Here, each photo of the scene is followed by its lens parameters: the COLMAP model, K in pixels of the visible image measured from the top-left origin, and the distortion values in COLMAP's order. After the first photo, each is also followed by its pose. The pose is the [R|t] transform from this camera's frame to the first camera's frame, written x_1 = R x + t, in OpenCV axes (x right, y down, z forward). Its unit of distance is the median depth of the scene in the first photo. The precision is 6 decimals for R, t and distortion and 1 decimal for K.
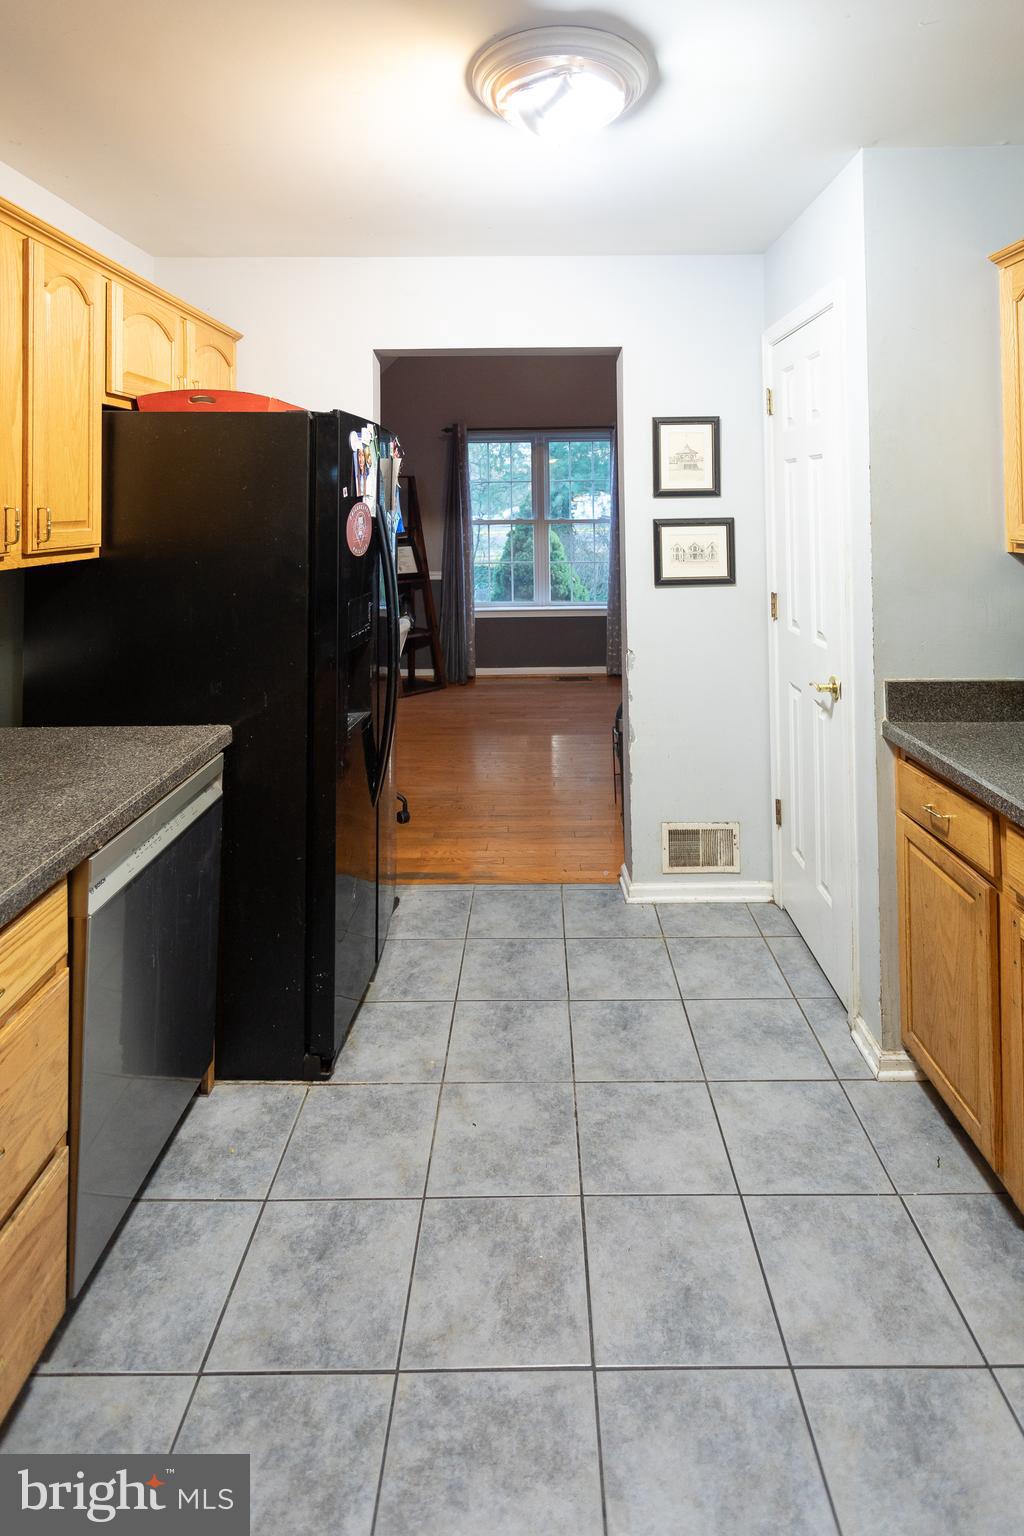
lens RADIAL K [[809.7, 0, 516.9], [0, 809.7, 483.2], [0, 0, 1]] dist [0.002372, 0.000307]
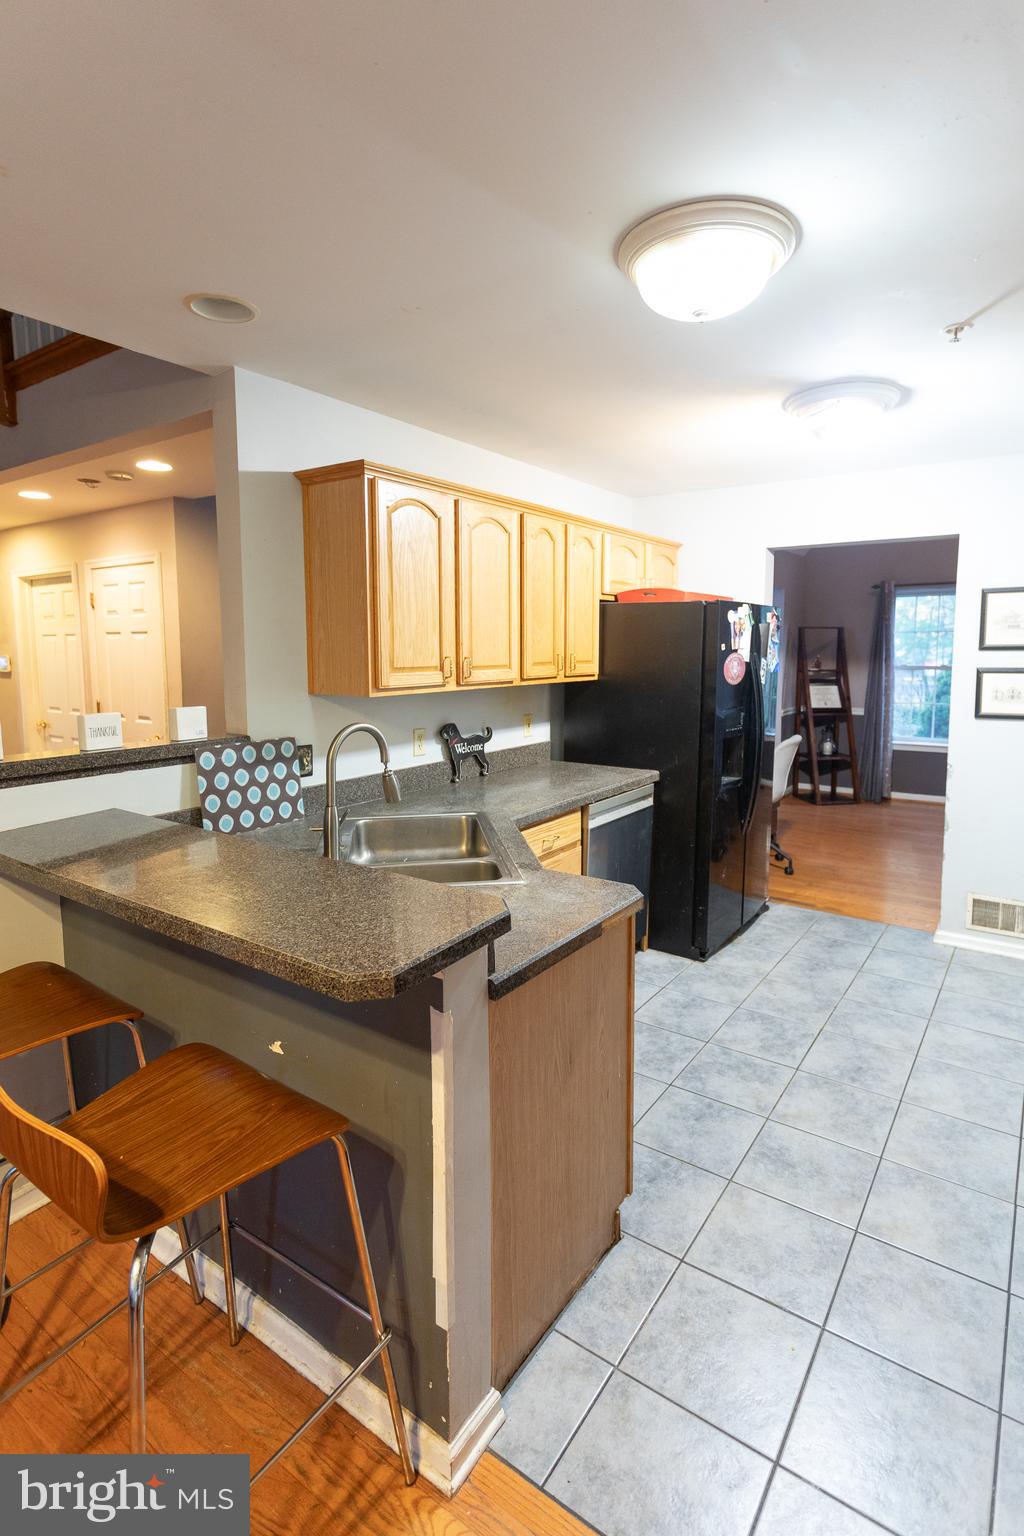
lens RADIAL K [[764.3, 0, 516.7], [0, 764.3, 714.0], [0, 0, 1]] dist [0.000221, 0.001419]
pose [[0.823676, 0.061011, -0.563769, 0.339946], [0.004059, 0.993535, 0.113451, -0.032472], [0.567046, -0.095735, 0.818104, -0.577885]]
